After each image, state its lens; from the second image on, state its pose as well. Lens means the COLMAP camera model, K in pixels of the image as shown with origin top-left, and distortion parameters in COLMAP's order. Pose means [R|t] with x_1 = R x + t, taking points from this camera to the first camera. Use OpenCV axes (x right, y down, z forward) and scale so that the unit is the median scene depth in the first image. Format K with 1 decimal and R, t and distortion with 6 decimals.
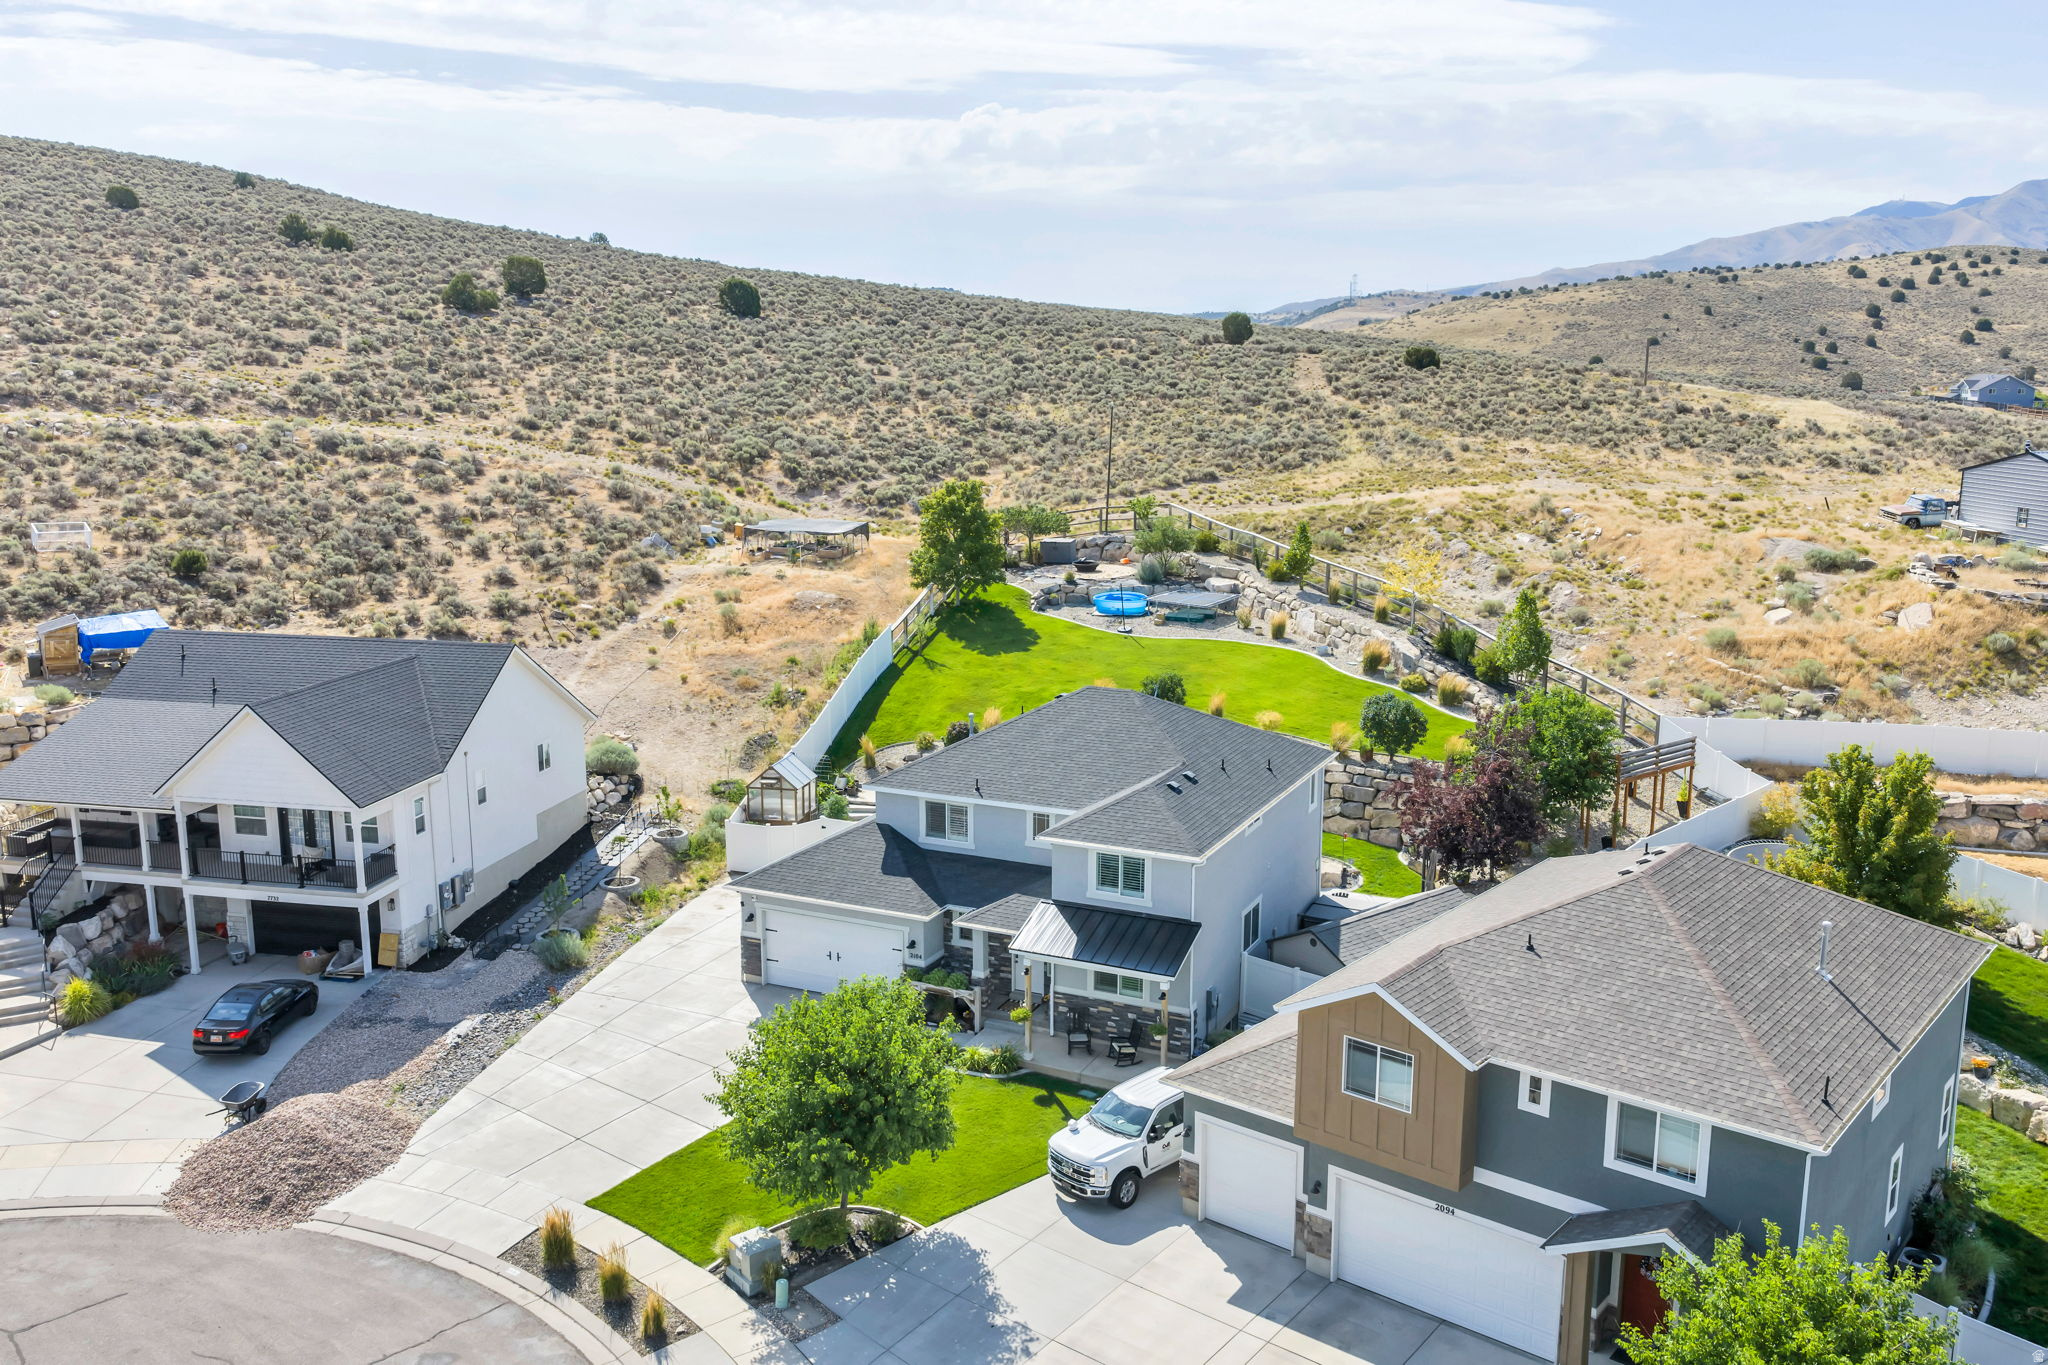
lens RADIAL K [[1695.0, 0, 1021.9], [0, 1695.0, 675.8], [0, 0, 1]] dist [0.020225, -0.034485]
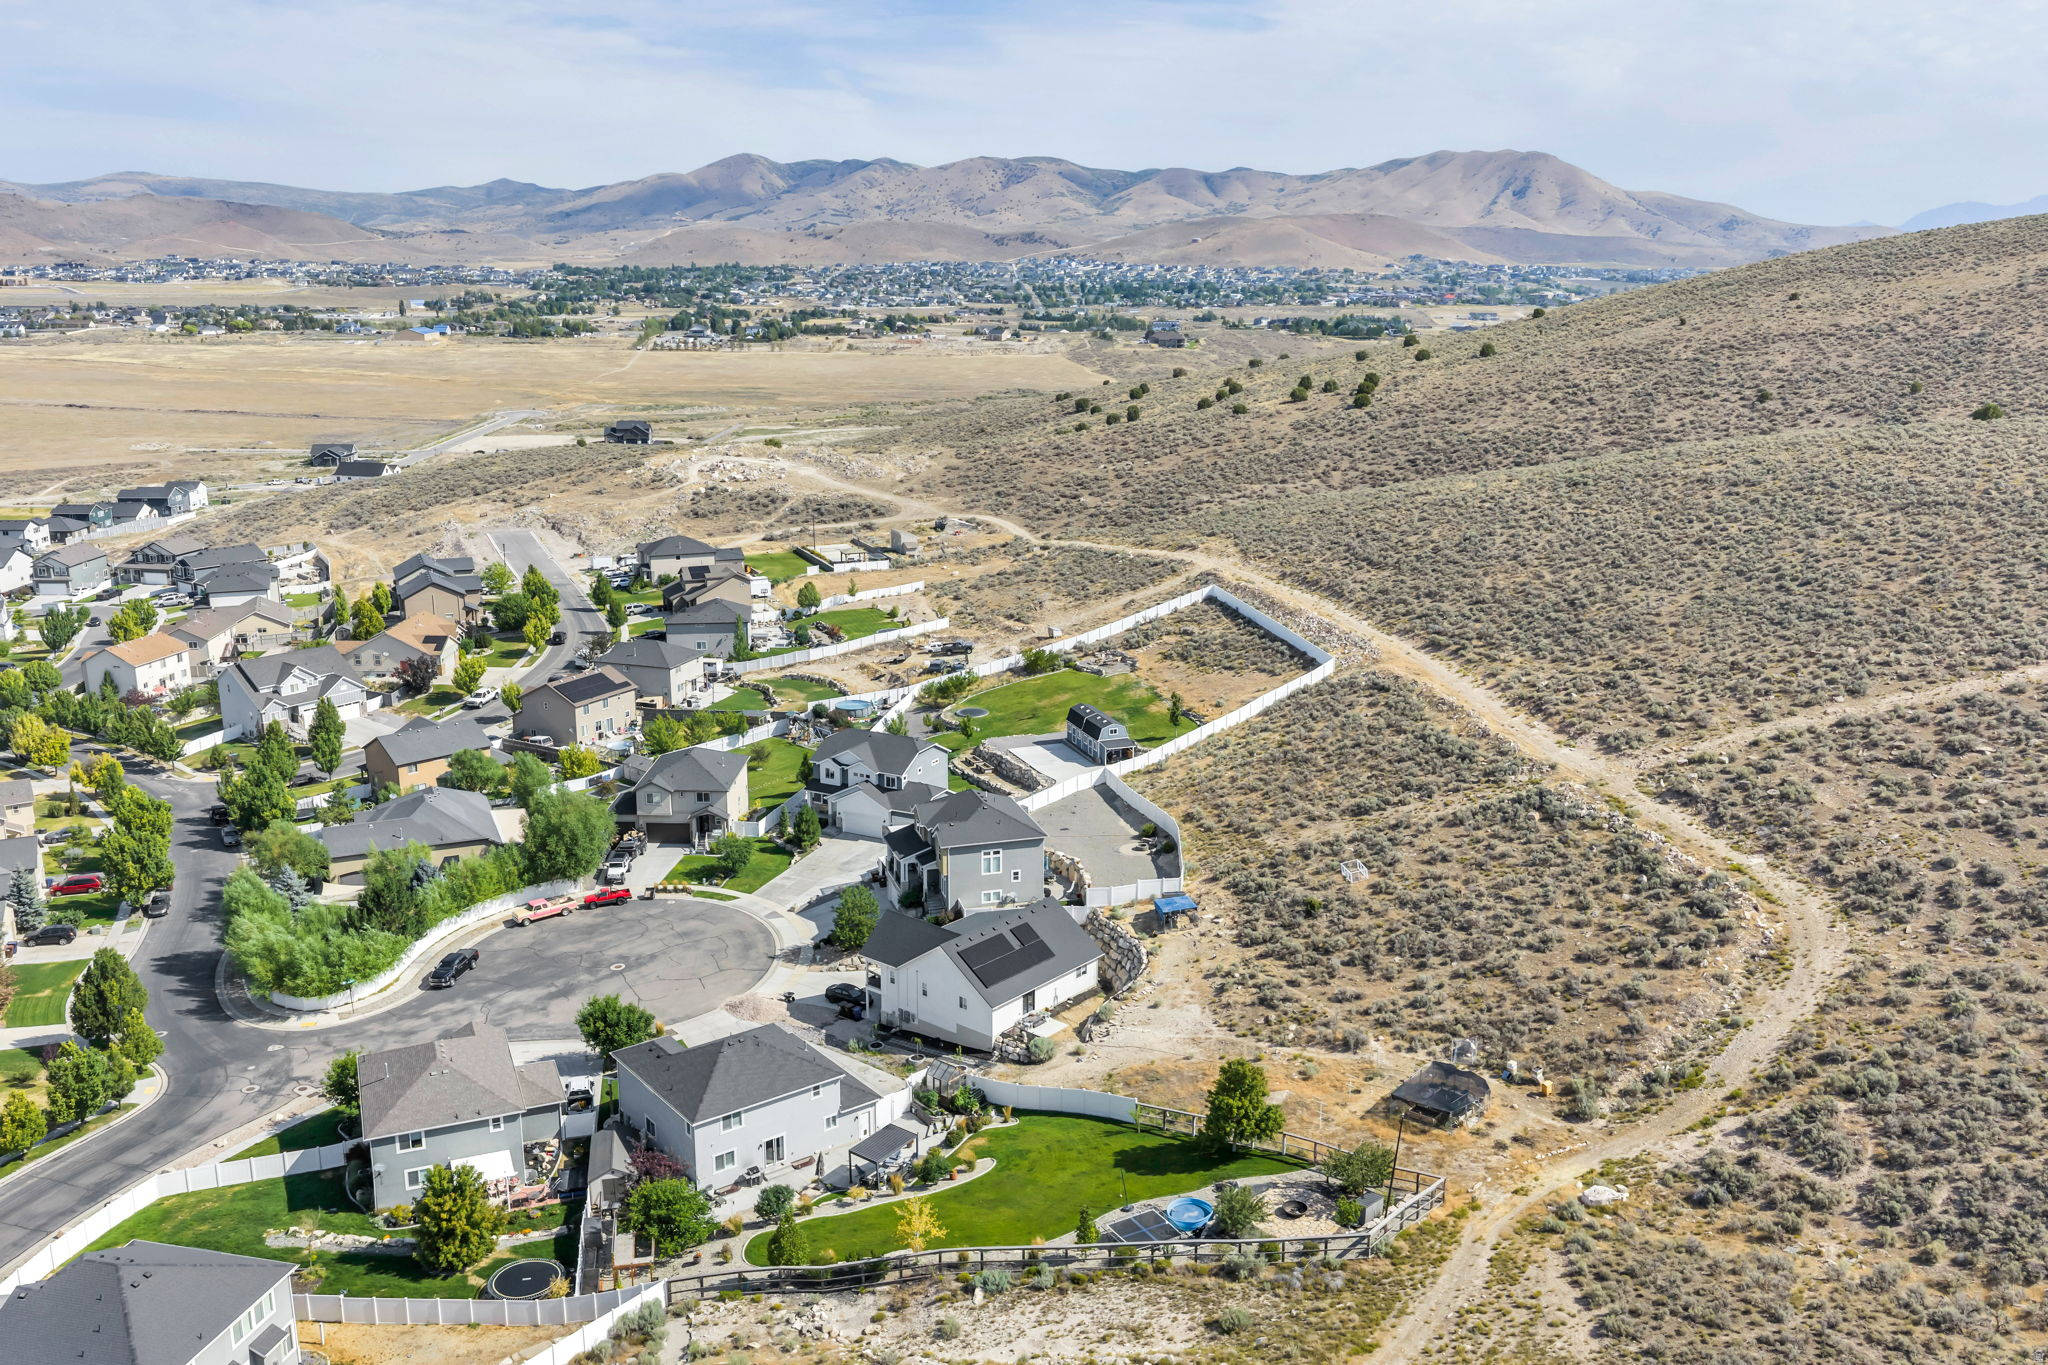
lens RADIAL K [[1695.0, 0, 1012.9], [0, 1695.0, 692.9], [0, 0, 1]] dist [0.020225, -0.034485]
pose [[-0.462232, 0.221094, -0.858754, 1.675695], [-0.168821, 0.928766, 0.329989, -1.196327], [0.870540, 0.297508, -0.391980, 2.017442]]
